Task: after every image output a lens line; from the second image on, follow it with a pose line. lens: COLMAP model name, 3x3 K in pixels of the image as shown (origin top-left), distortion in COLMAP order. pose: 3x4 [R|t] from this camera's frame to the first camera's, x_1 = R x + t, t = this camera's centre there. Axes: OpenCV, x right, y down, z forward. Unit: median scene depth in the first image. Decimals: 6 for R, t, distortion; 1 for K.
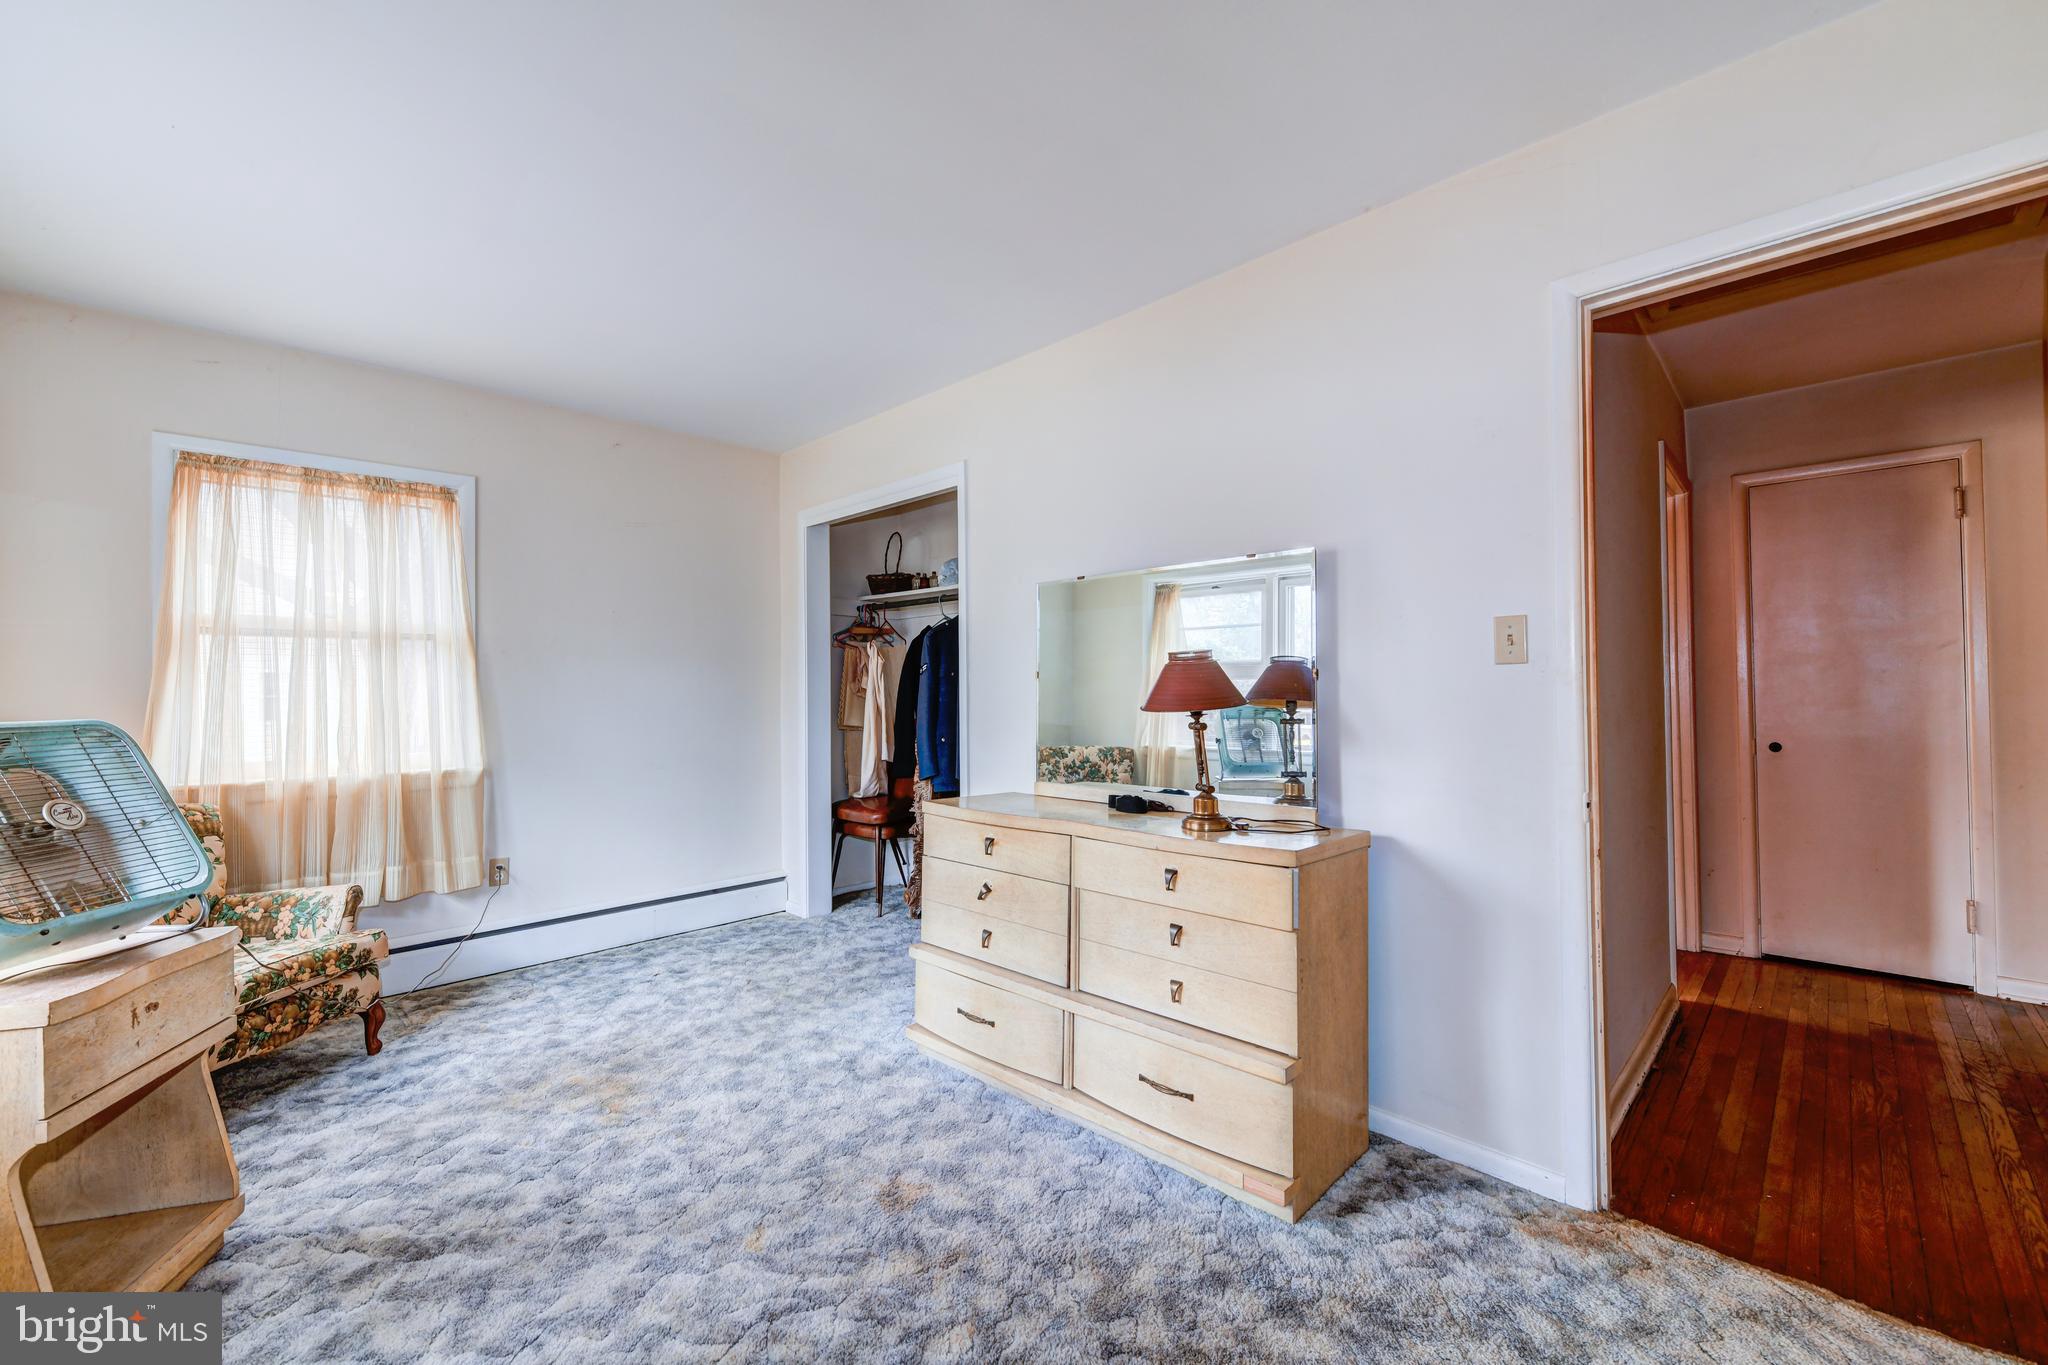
lens RADIAL K [[847.8, 0, 1008.7], [0, 847.8, 688.7], [0, 0, 1]] dist [0.001085, -0.000225]
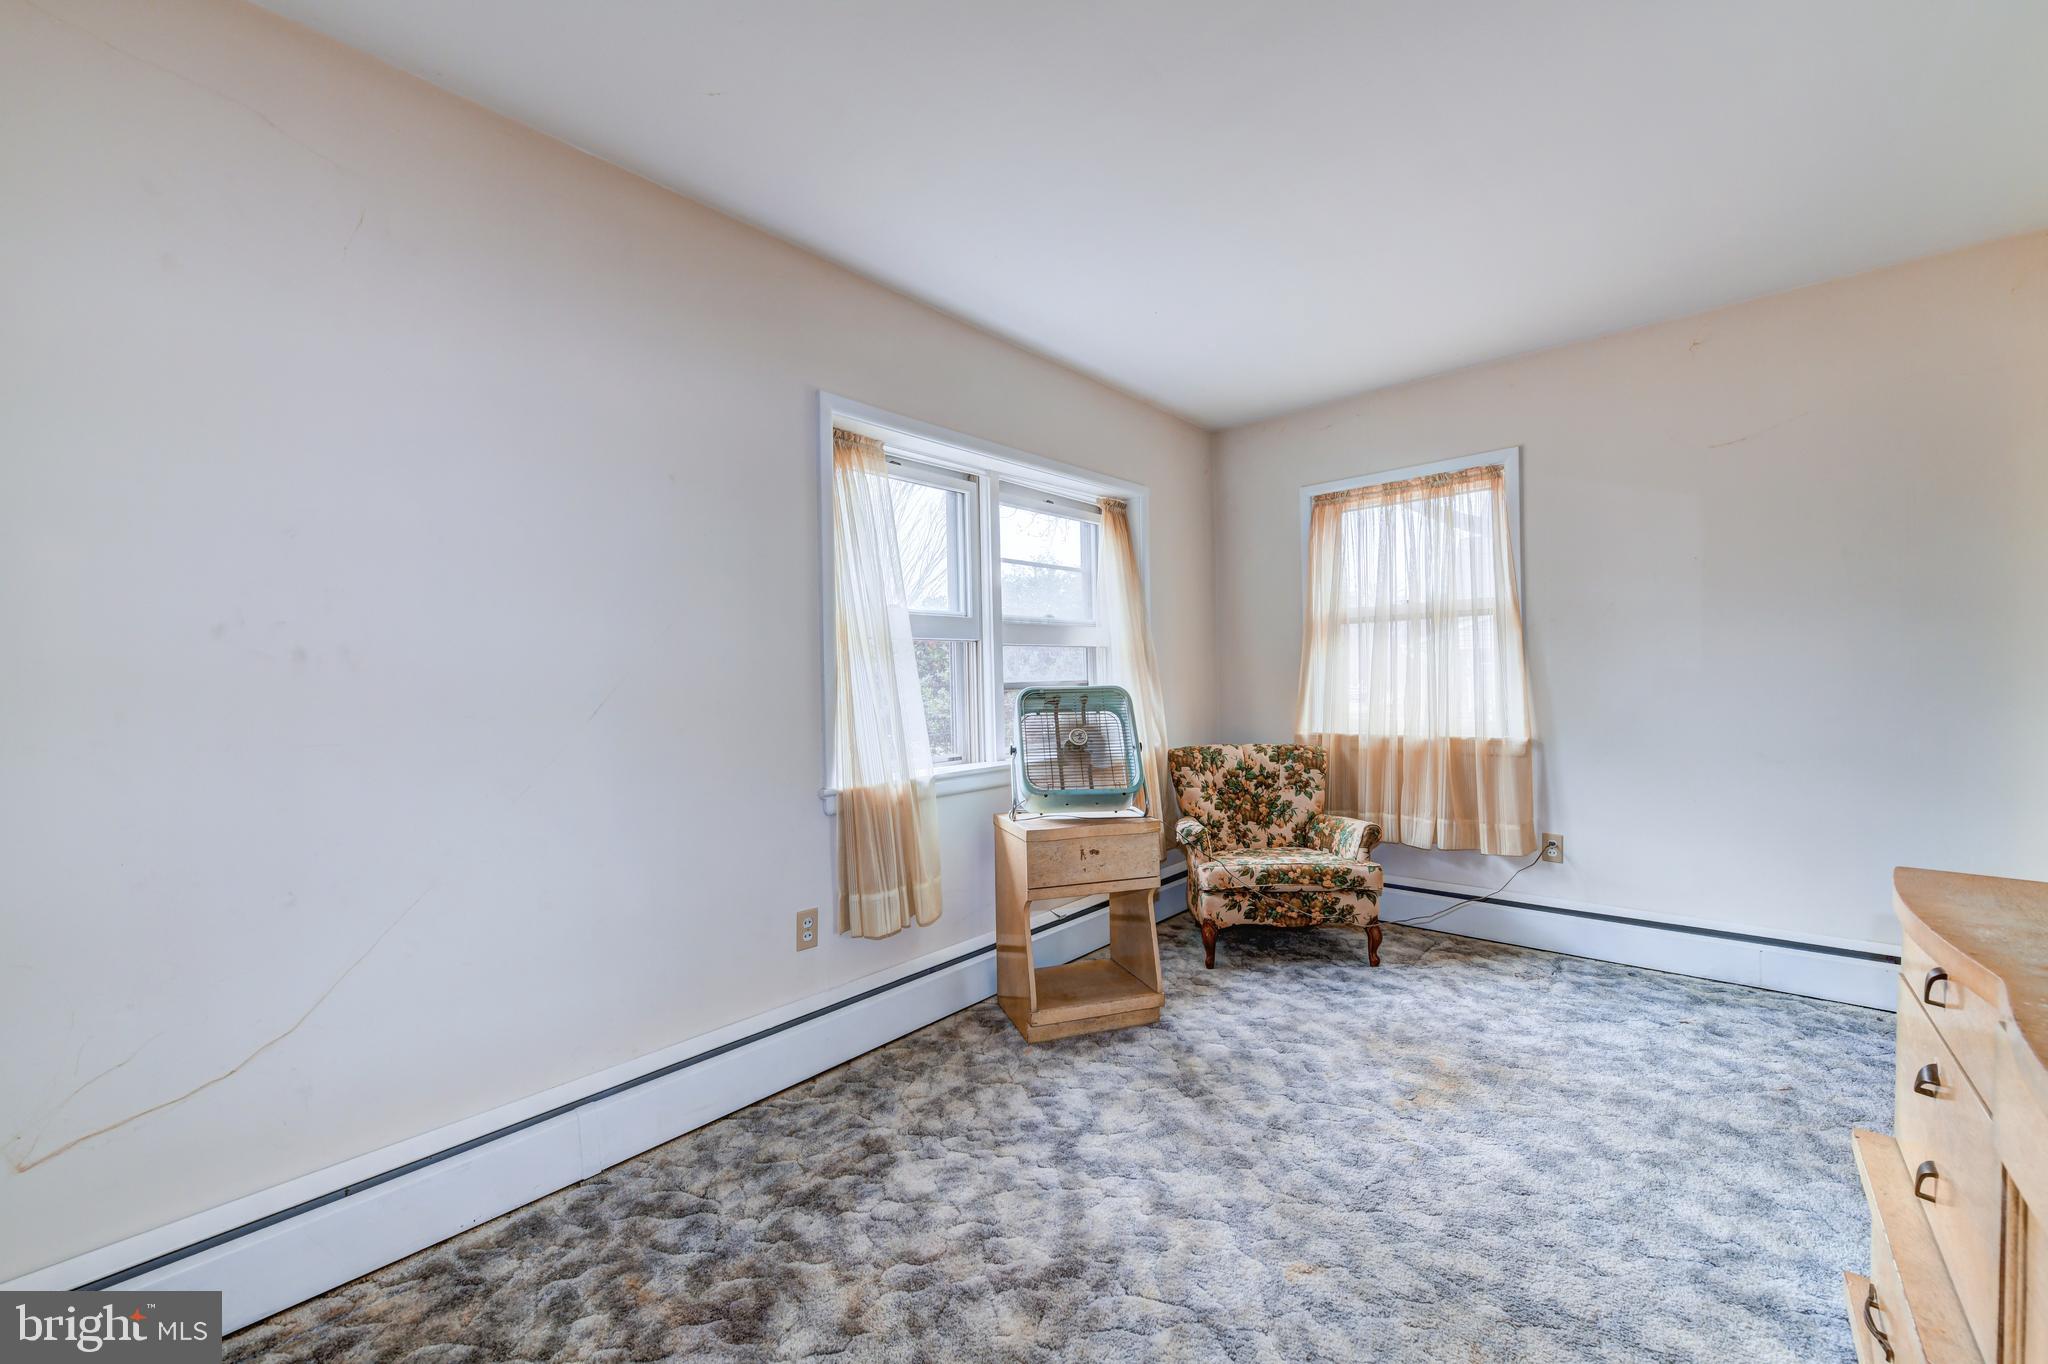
lens RADIAL K [[802.1, 0, 1017.1], [0, 802.1, 683.4], [0, 0, 1]] dist [0.007318, -0.001750]
pose [[0.051917, 0.009977, -0.998602, 0.341076], [0.022806, 0.999677, 0.011173, 0.005881], [0.998391, -0.023354, 0.051673, 0.427137]]
